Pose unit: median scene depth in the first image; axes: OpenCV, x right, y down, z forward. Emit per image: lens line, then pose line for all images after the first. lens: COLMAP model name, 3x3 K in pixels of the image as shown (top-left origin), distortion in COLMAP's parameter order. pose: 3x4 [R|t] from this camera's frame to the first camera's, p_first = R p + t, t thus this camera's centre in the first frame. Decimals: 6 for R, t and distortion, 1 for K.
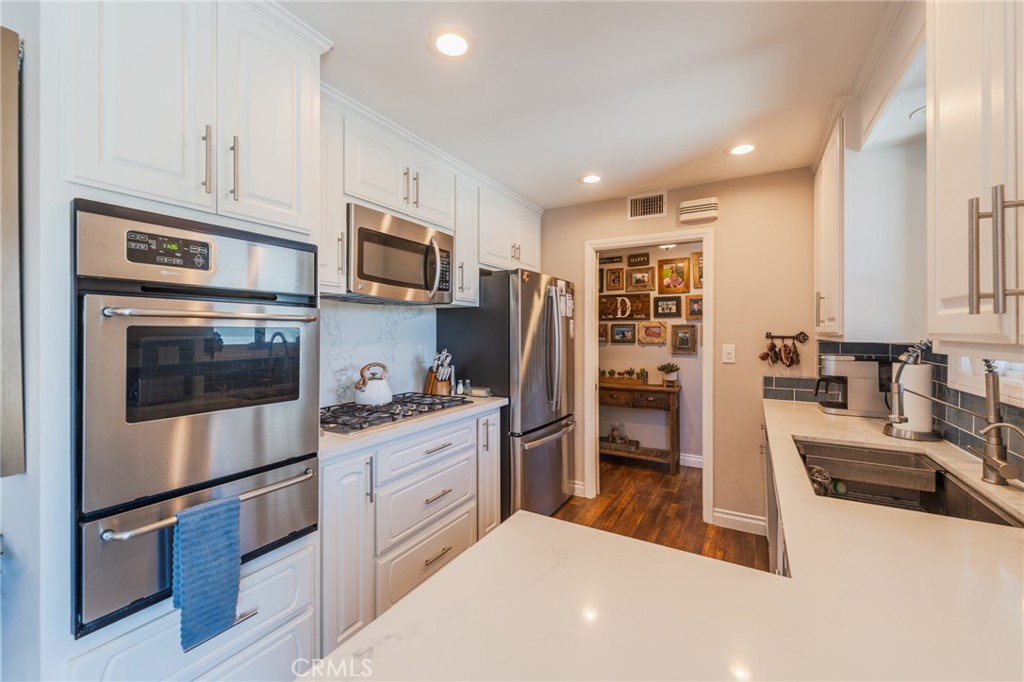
lens RADIAL K [[414.9, 0, 511.8], [0, 414.9, 334.3], [0, 0, 1]] dist [-0.000389, -0.000145]
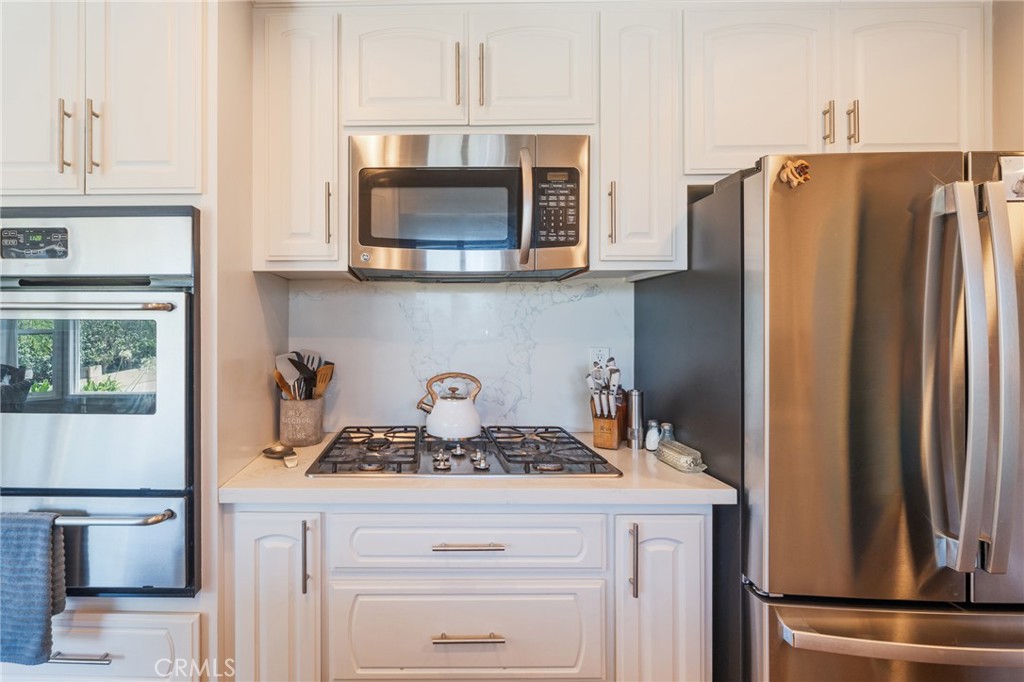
lens RADIAL K [[441.7, 0, 512.2], [0, 441.7, 327.0], [0, 0, 1]] dist [-0.002461, -0.000670]
pose [[0.487570, -0.005559, -0.873066, 0.321753], [-0.002524, 0.999967, -0.007776, 0.002363], [0.873080, 0.005995, 0.487540, 0.746459]]
